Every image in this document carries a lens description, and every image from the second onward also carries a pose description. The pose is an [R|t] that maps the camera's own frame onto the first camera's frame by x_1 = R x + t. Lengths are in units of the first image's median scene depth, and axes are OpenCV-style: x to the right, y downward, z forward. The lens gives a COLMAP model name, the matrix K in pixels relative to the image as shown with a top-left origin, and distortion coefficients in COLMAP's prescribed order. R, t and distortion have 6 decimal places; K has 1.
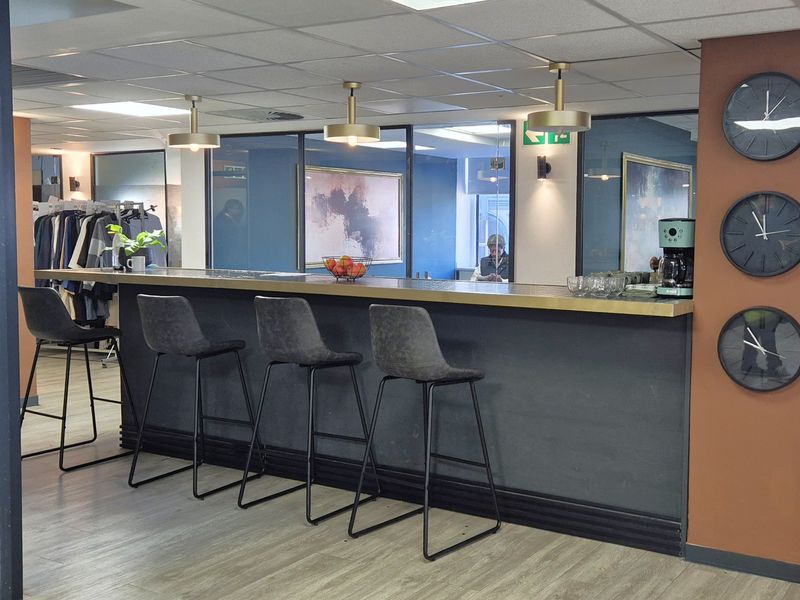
lens RADIAL K [[892.6, 0, 399.9], [0, 892.6, 300.0], [0, 0, 1]] dist [0.071040, 0.000000]
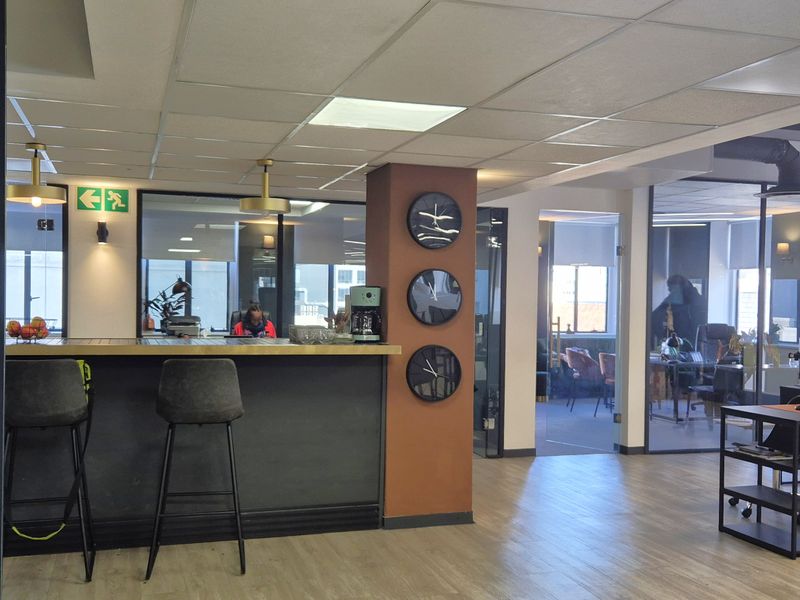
lens RADIAL K [[892.6, 0, 400.6], [0, 892.6, 316.8], [0, 0, 1]] dist [0.071040, 0.000000]
pose [[0.666817, -0.018306, 0.744997, -0.661003], [0.050707, 0.998496, -0.020851, -0.010666], [-0.743495, 0.051680, 0.666742, 0.036681]]
